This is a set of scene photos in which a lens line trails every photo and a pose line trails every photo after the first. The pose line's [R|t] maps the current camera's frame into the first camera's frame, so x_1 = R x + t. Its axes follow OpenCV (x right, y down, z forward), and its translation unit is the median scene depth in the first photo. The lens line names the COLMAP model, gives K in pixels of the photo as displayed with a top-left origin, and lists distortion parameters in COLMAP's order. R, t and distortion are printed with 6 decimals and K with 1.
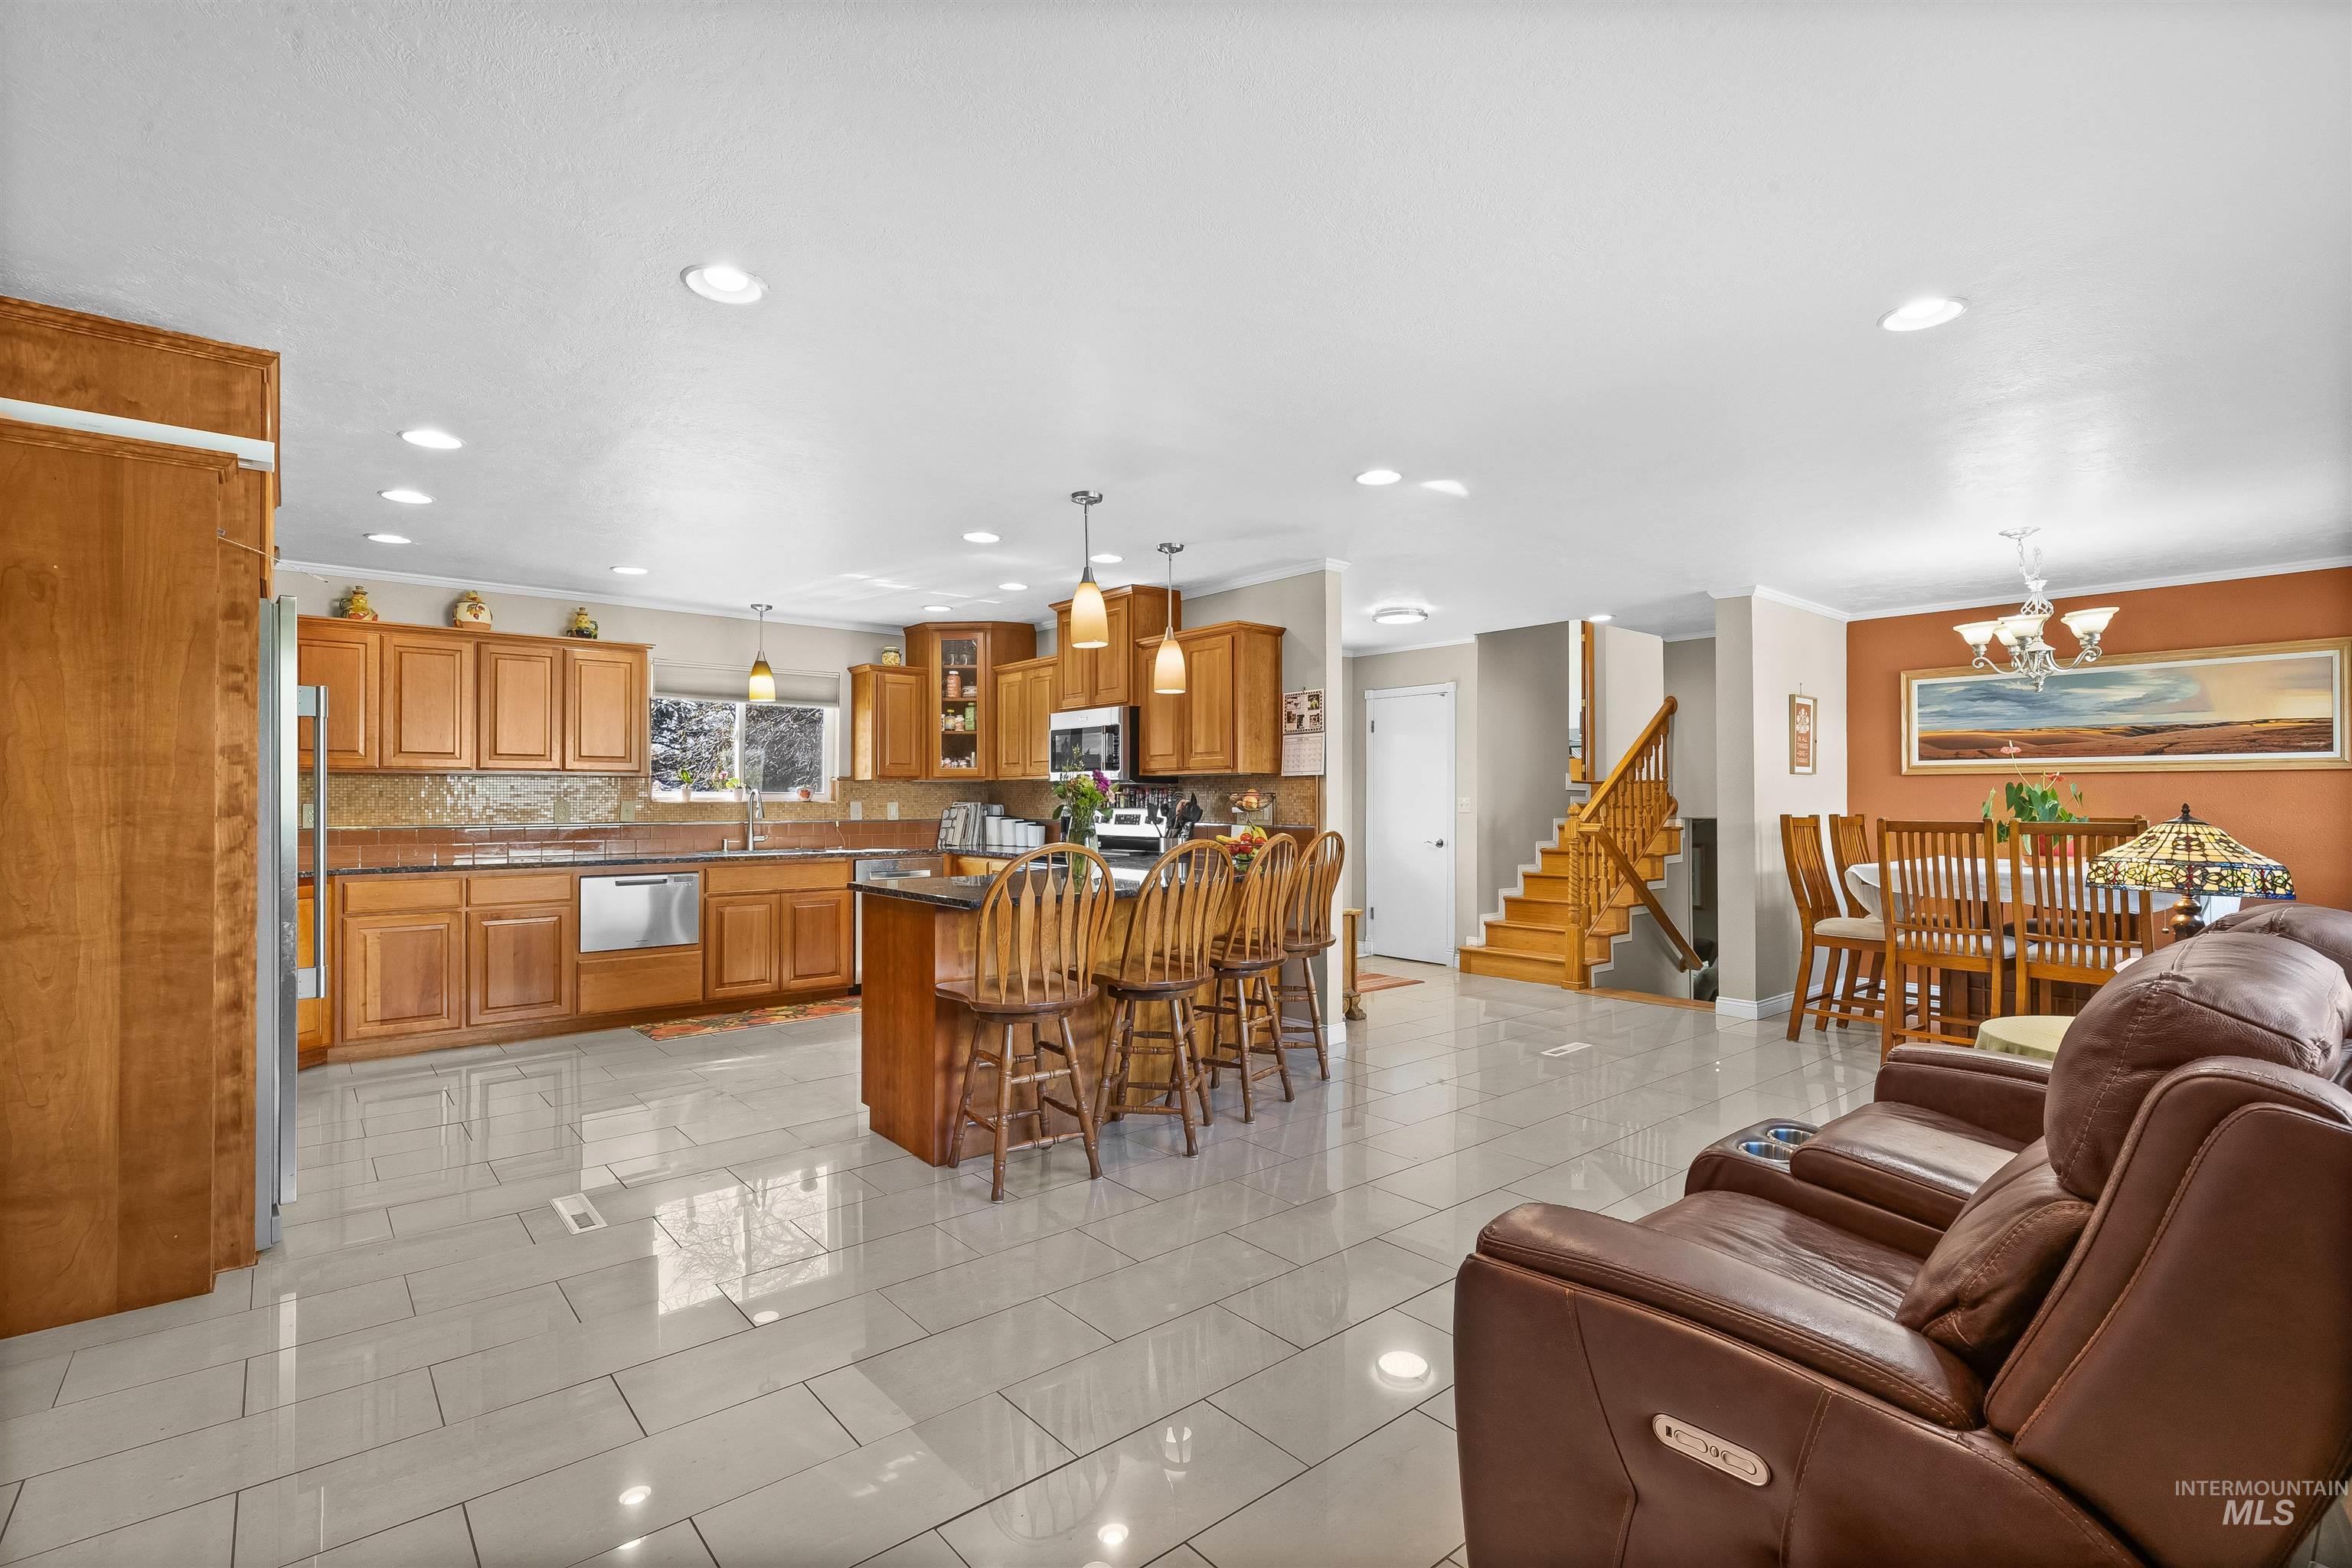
lens RADIAL K [[1054.4, 0, 1169.8], [0, 1054.4, 793.4], [0, 0, 1]] dist [0.000461, -0.000138]
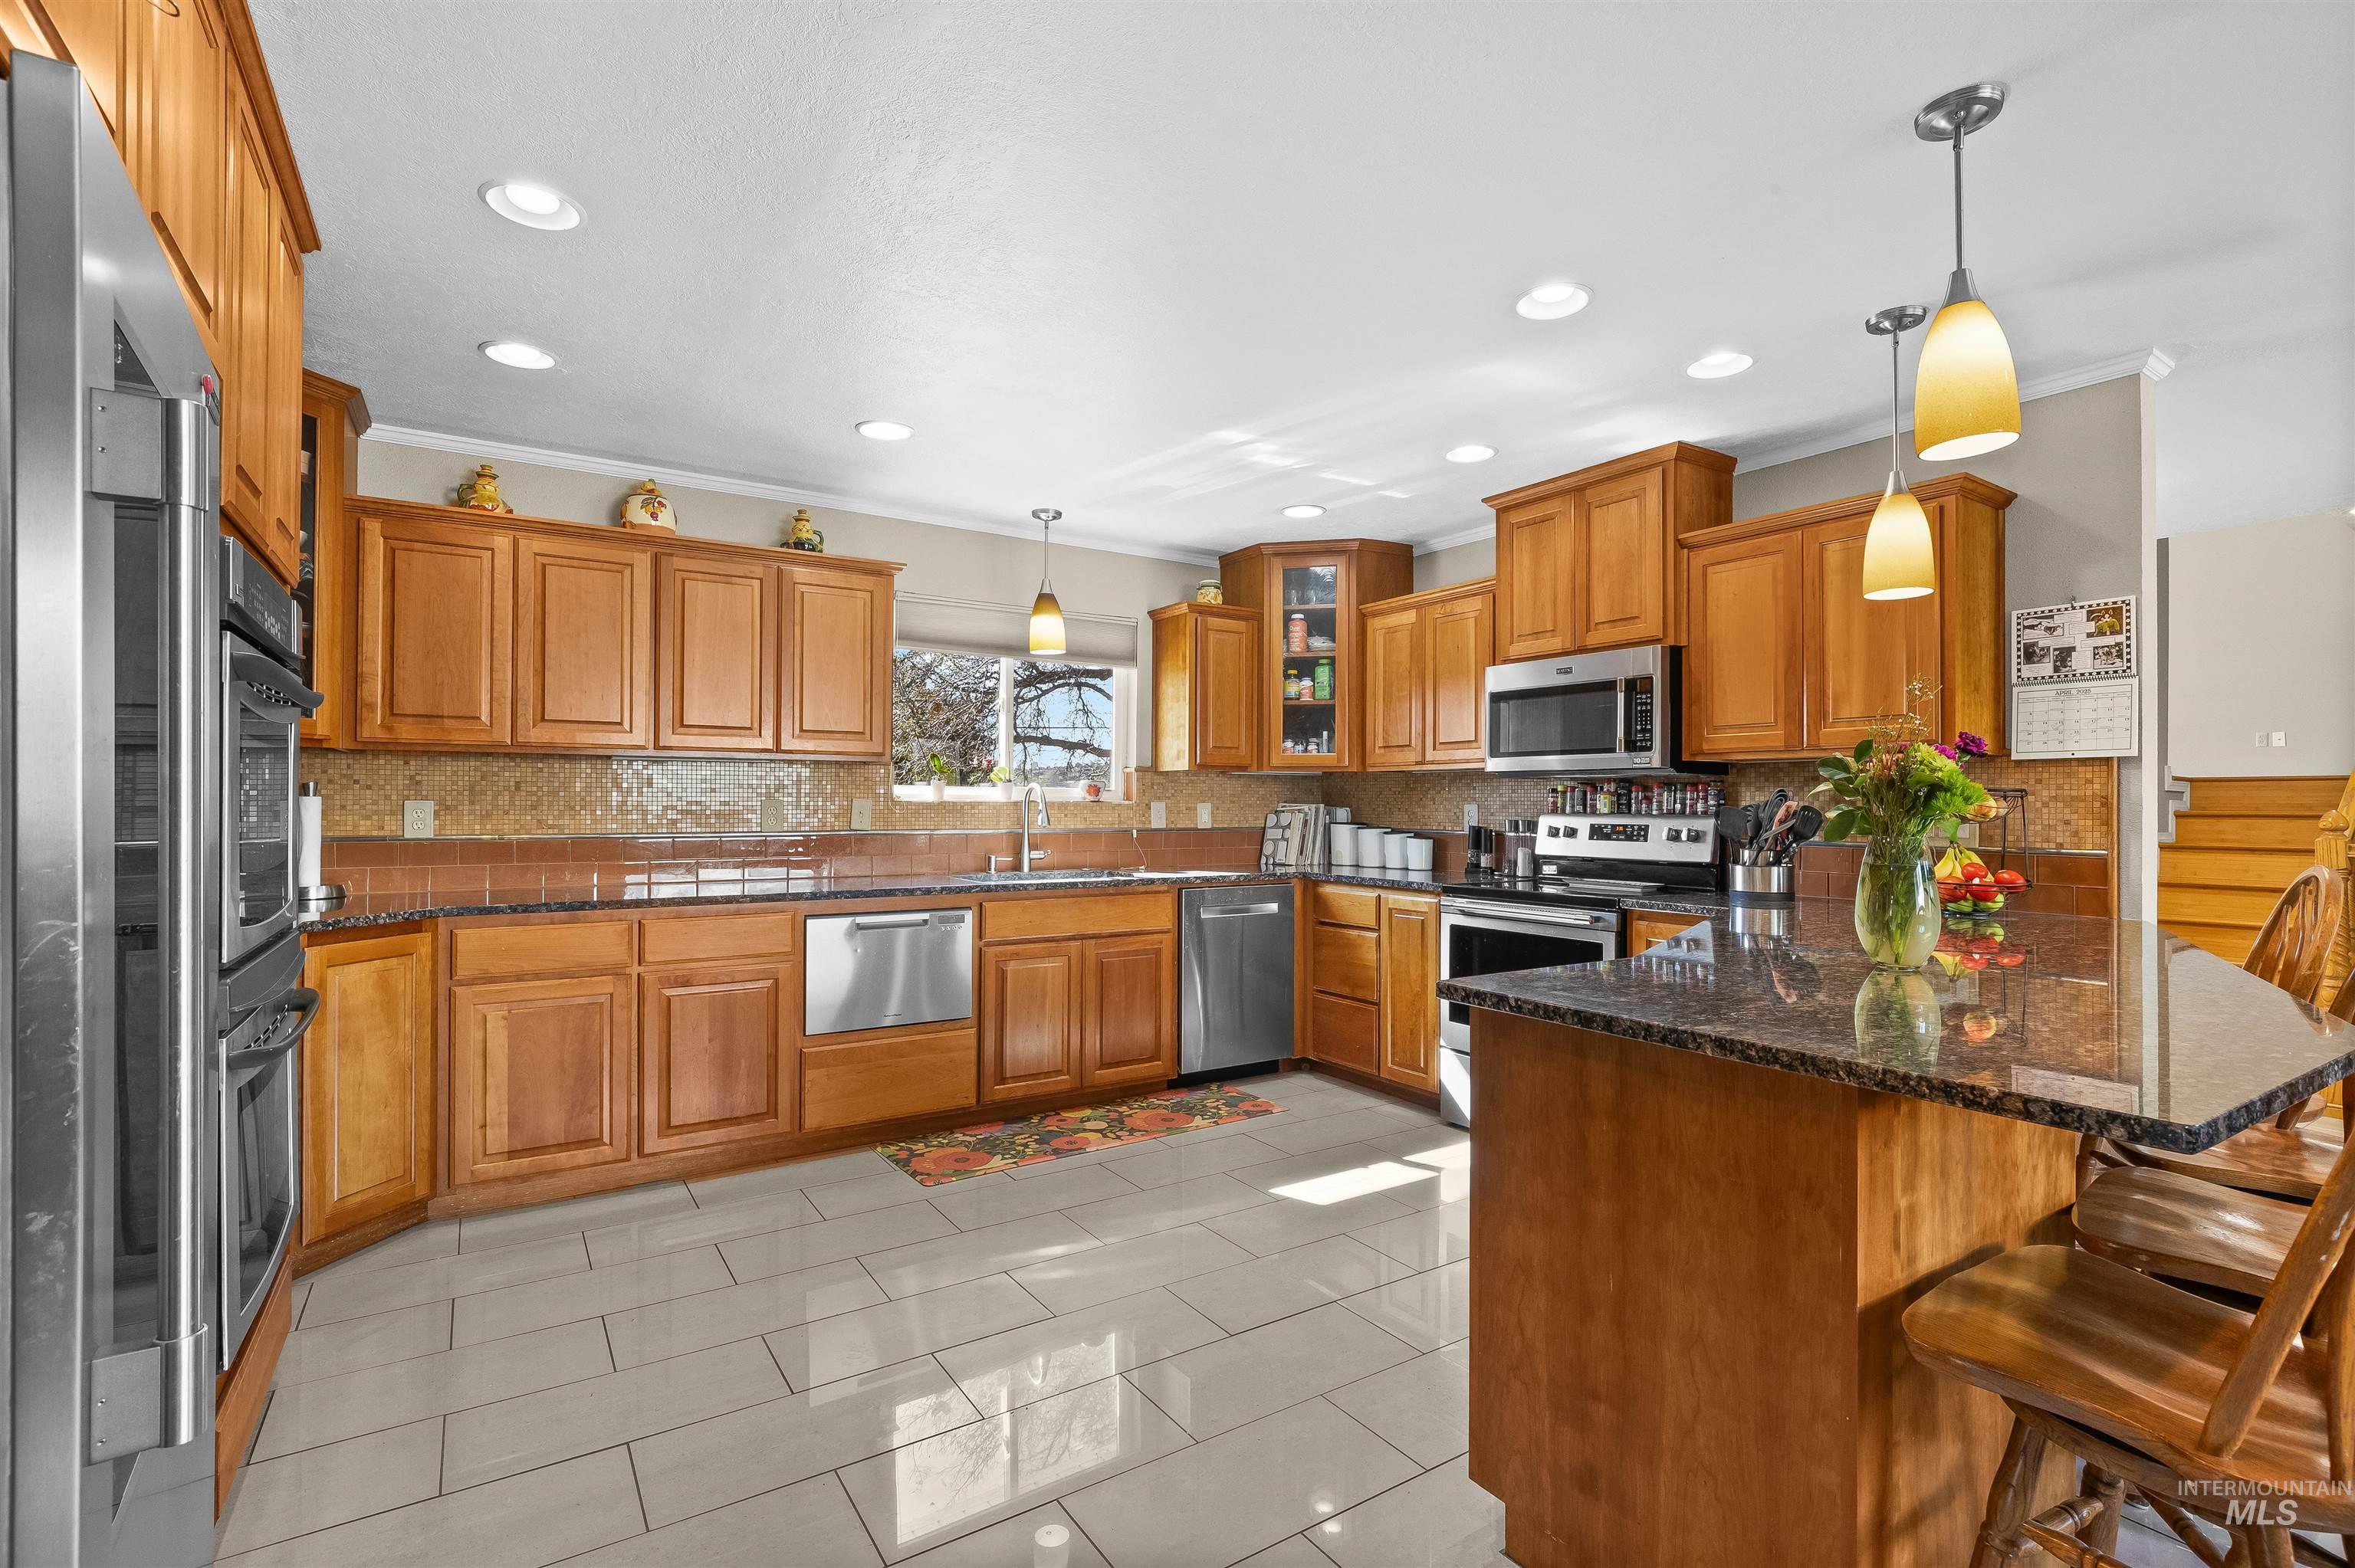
lens RADIAL K [[1055.6, 0, 1179.6], [0, 1055.6, 800.5], [0, 0, 1]] dist [0.000461, -0.000138]
pose [[0.993208, 0.005287, -0.116230, -0.242703], [-0.004809, 0.999979, 0.004393, 0.004279], [0.116251, -0.003804, 0.993213, 0.365185]]
